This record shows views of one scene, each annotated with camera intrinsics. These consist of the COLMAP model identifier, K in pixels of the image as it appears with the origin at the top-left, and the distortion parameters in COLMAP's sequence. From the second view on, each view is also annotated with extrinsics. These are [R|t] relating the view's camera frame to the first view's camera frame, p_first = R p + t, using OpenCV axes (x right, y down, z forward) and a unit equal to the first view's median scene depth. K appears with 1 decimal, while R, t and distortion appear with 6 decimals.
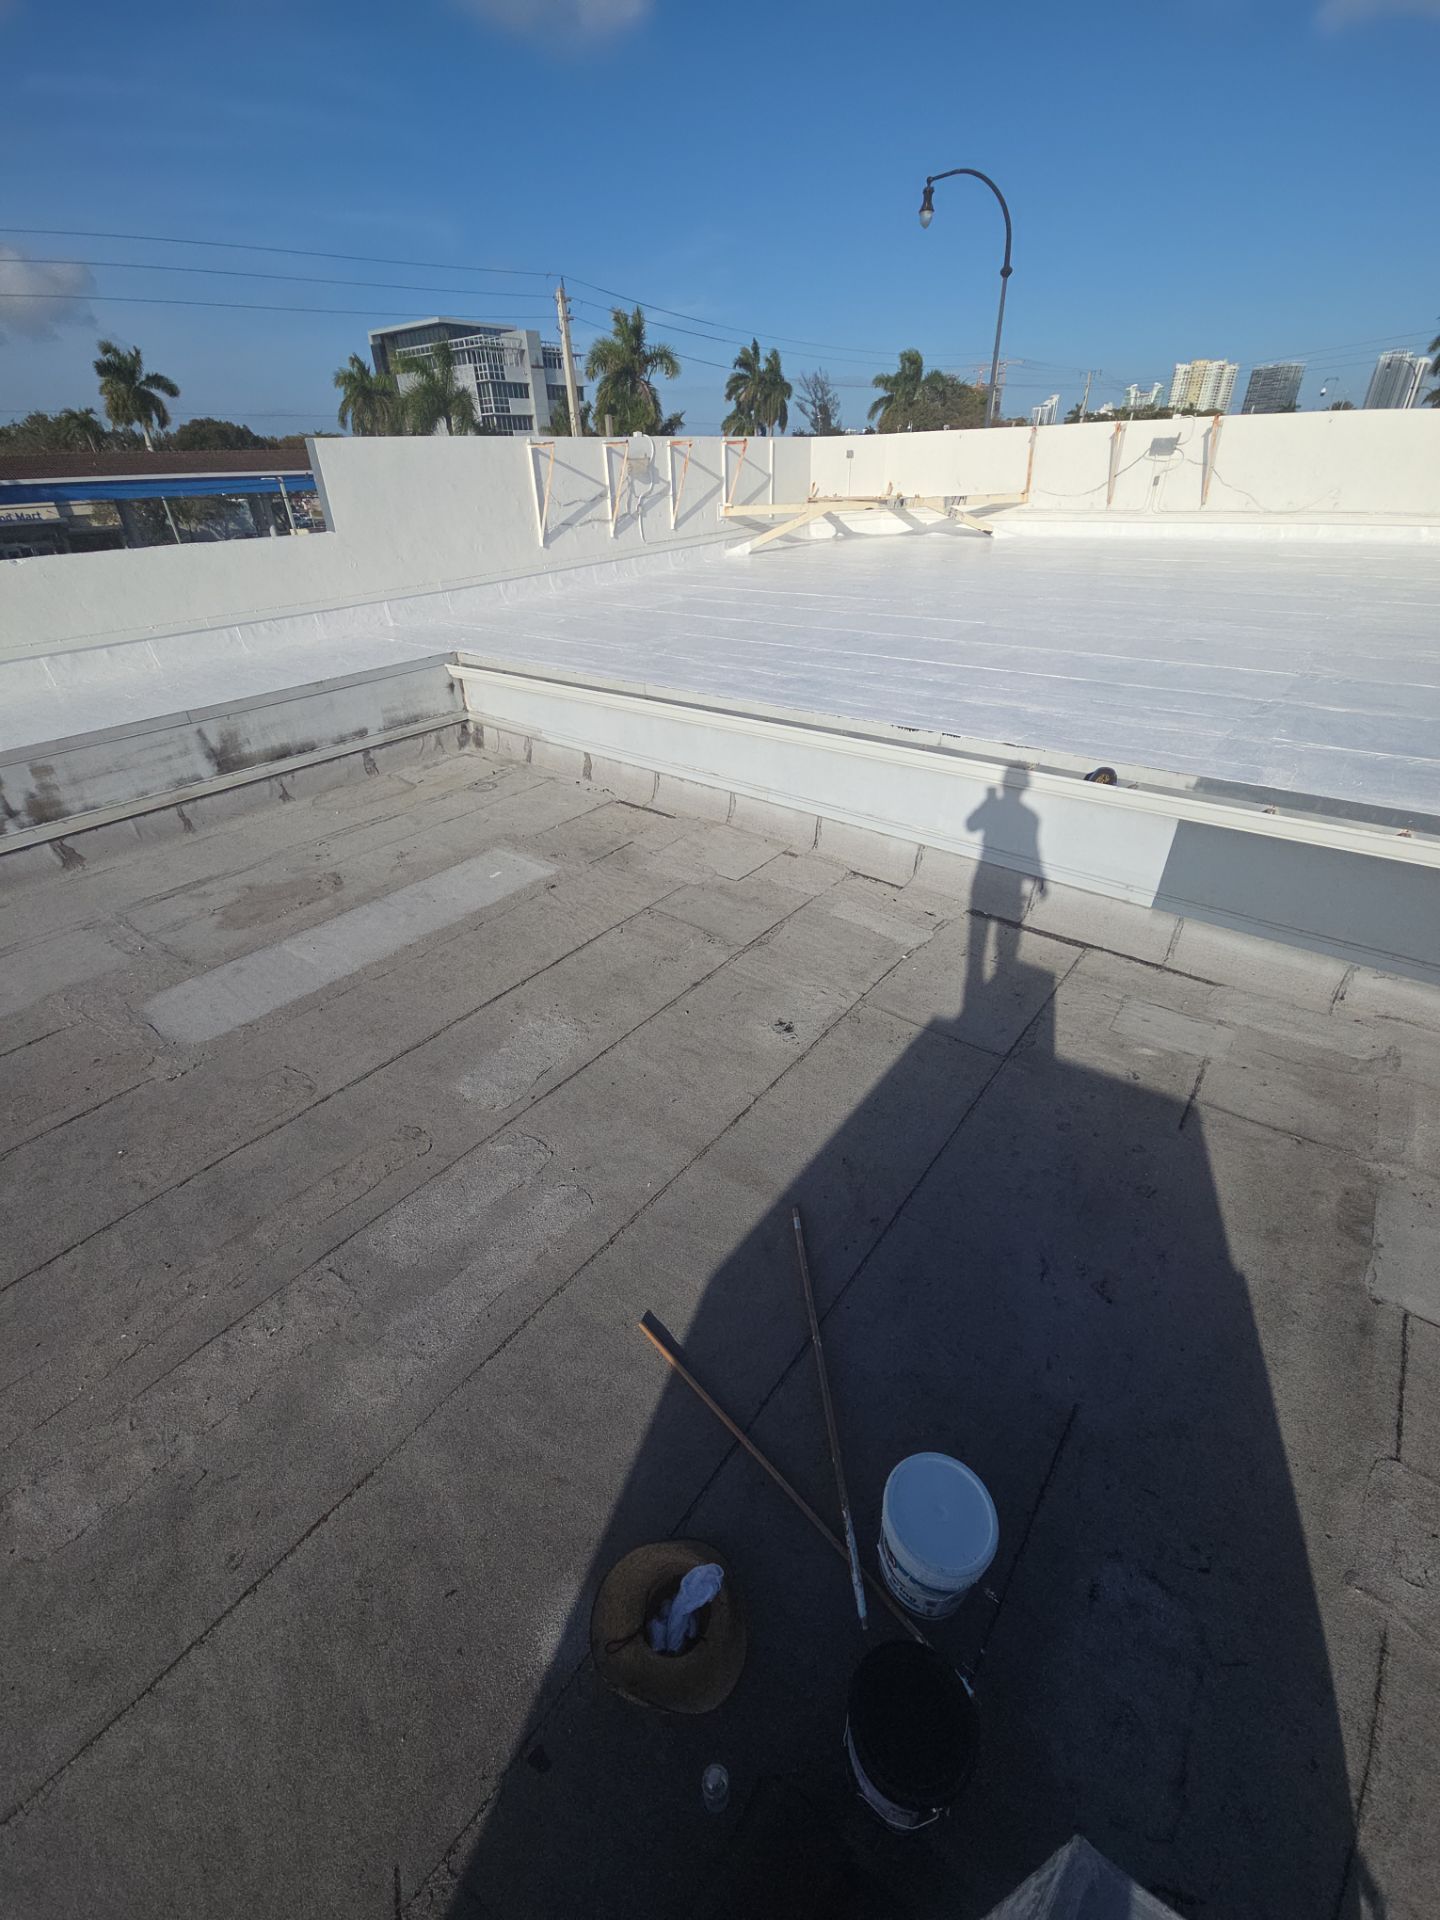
lens RADIAL K [[783.4, 0, 730.9], [0, 783.4, 967.4], [0, 0, 1]] dist [0.003257, 0.000226]
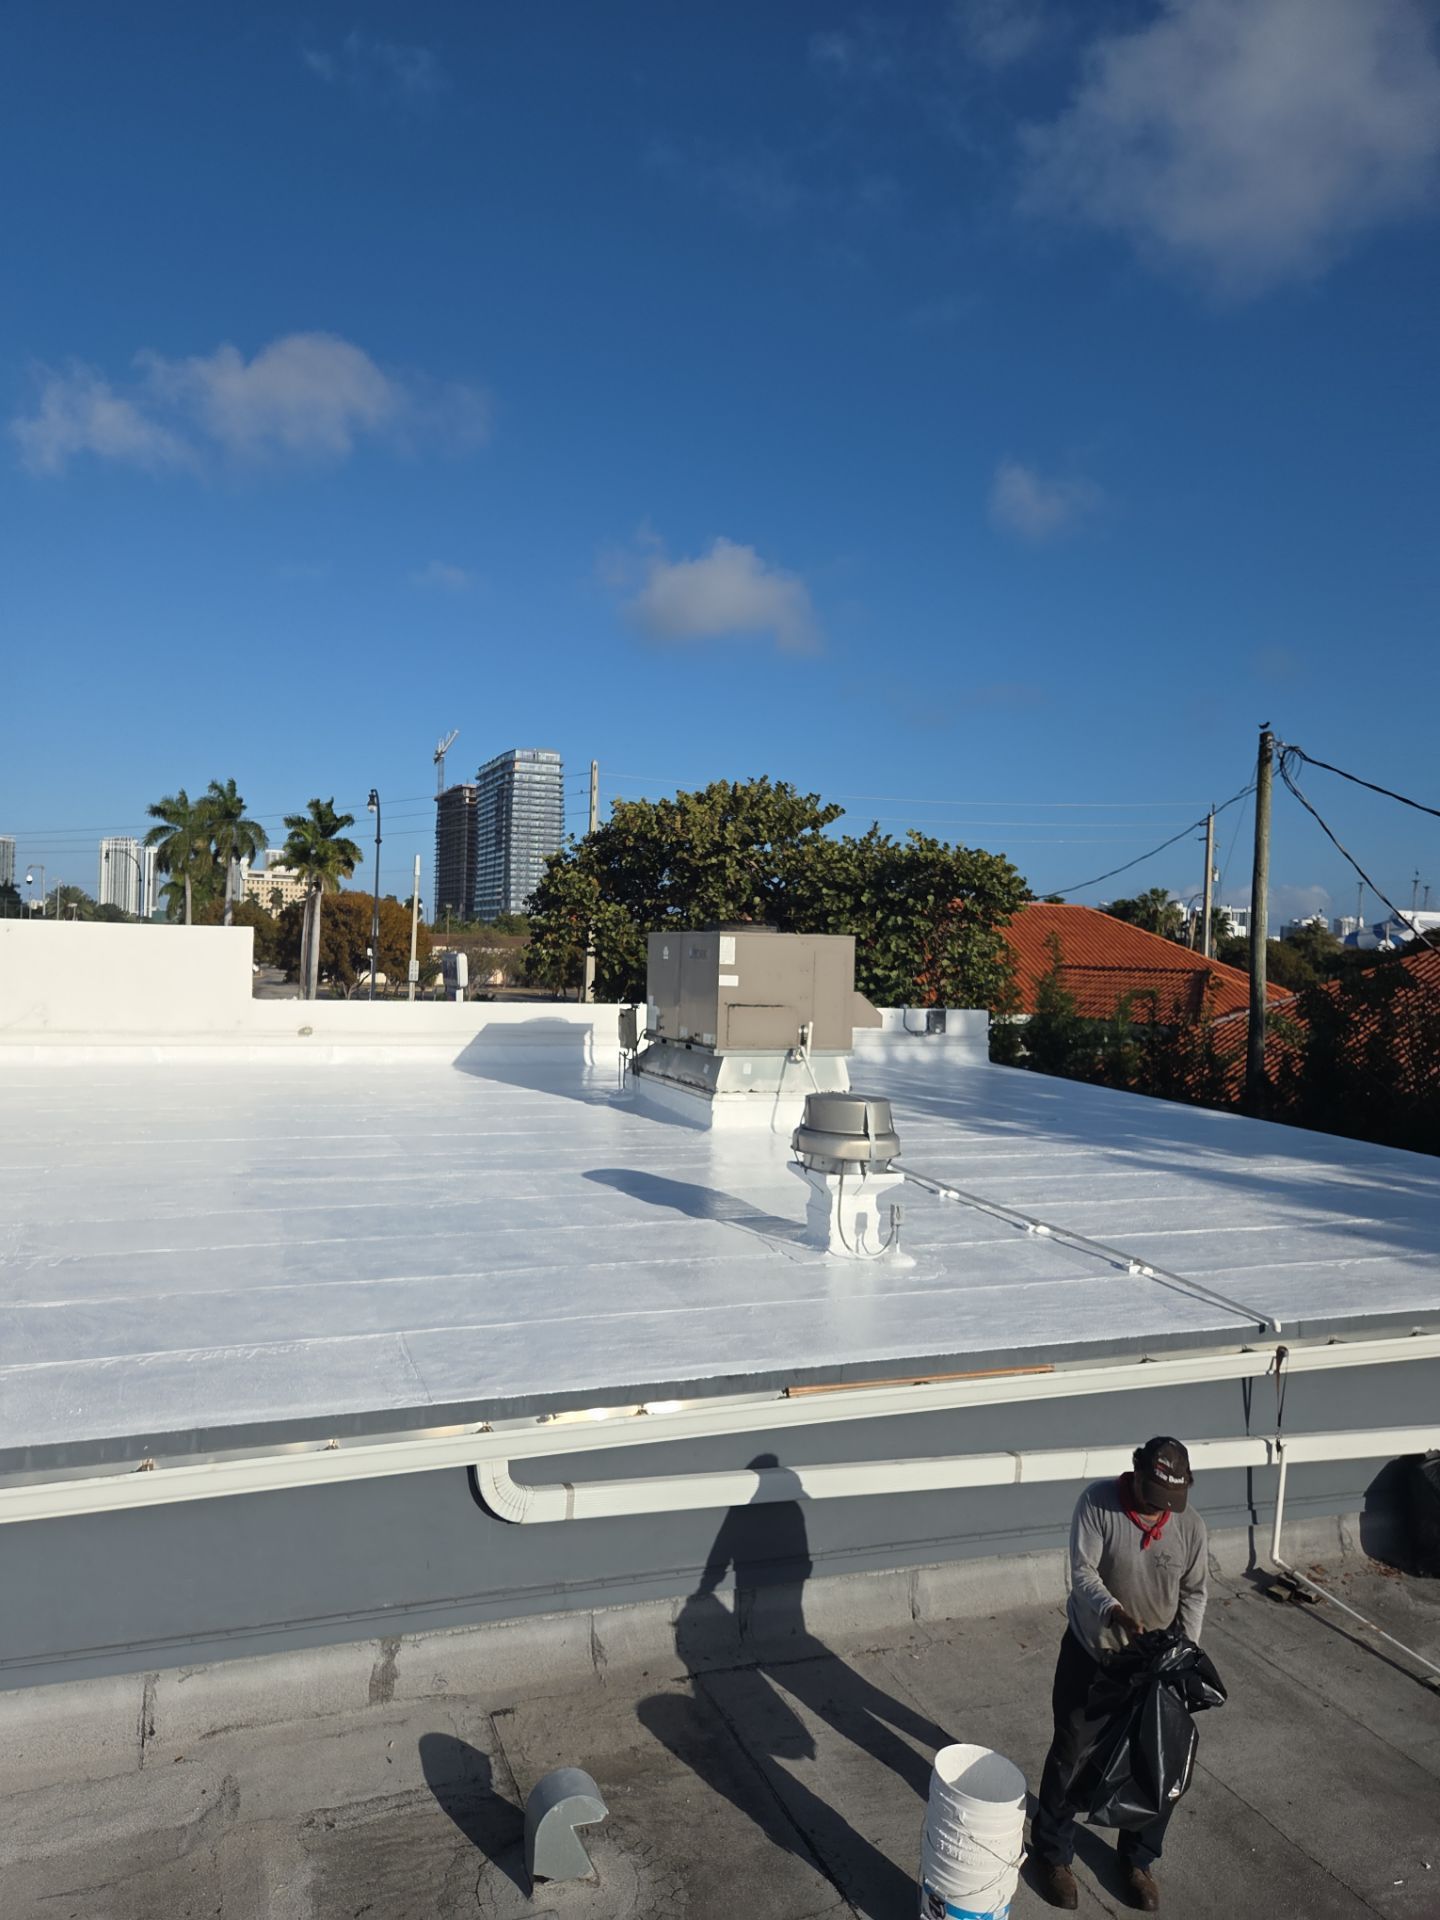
lens RADIAL K [[1267.6, 0, 705.8], [0, 1267.6, 949.4], [0, 0, 1]] dist [0.088048, -0.076806]
pose [[0.522137, 0.036307, 0.852088, 0.053508], [0.426664, 0.853963, -0.297835, 0.000860], [-0.738465, 0.519066, 0.430395, -0.098705]]
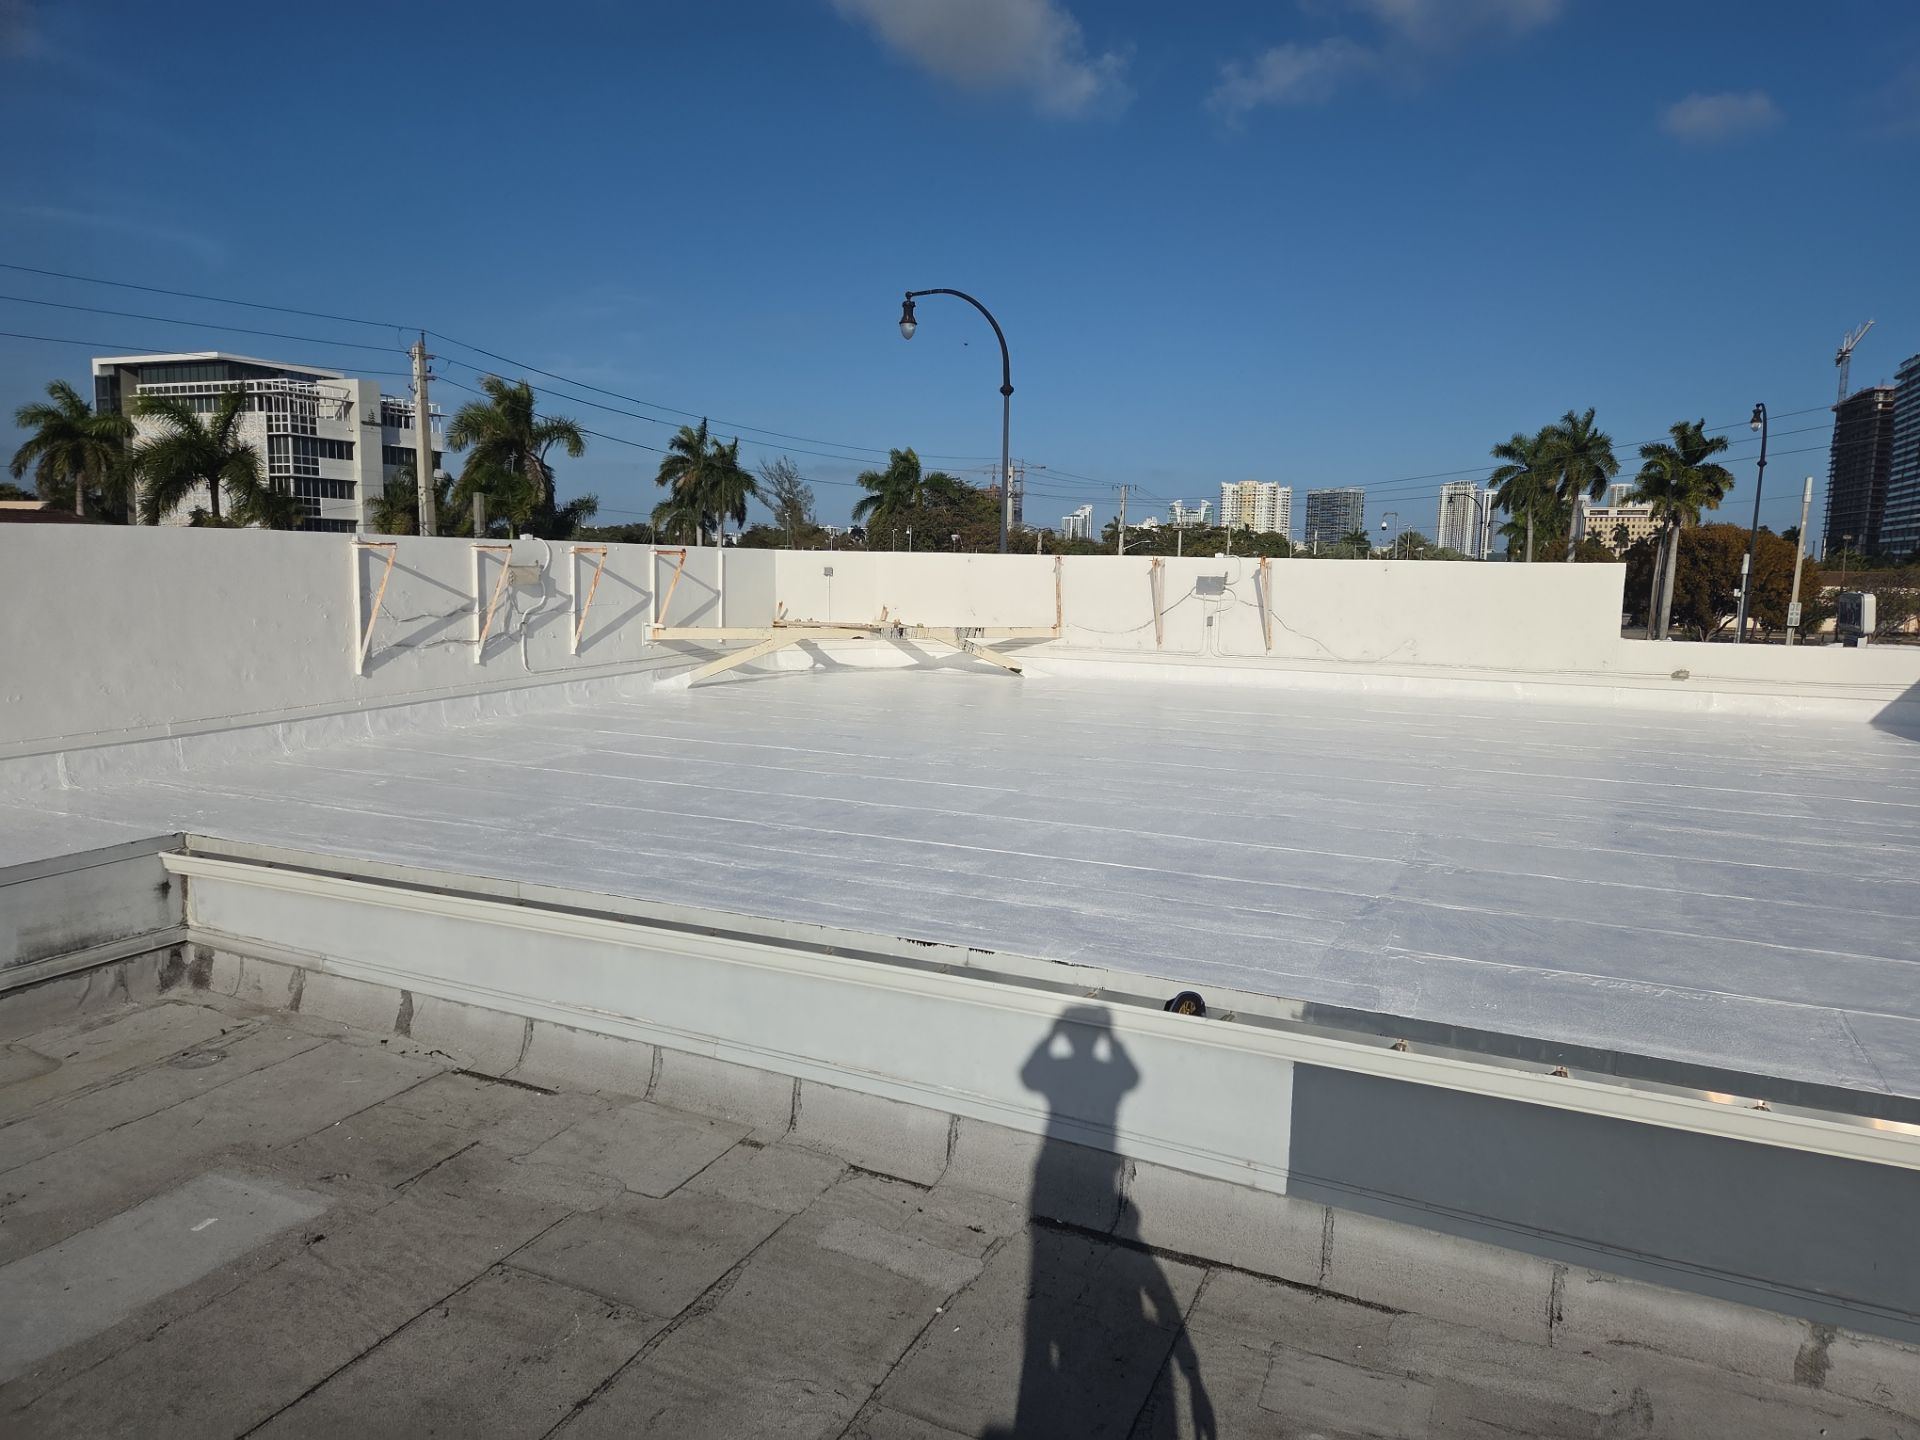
lens RADIAL K [[1267.6, 0, 984.9], [0, 1267.6, 720.5], [0, 0, 1]] dist [0.088048, -0.076806]
pose [[0.969212, 0.013503, 0.245859, 0.000821], [0.094899, 0.900872, -0.423584, 0.000839], [-0.227207, 0.433874, 0.871854, -0.074775]]
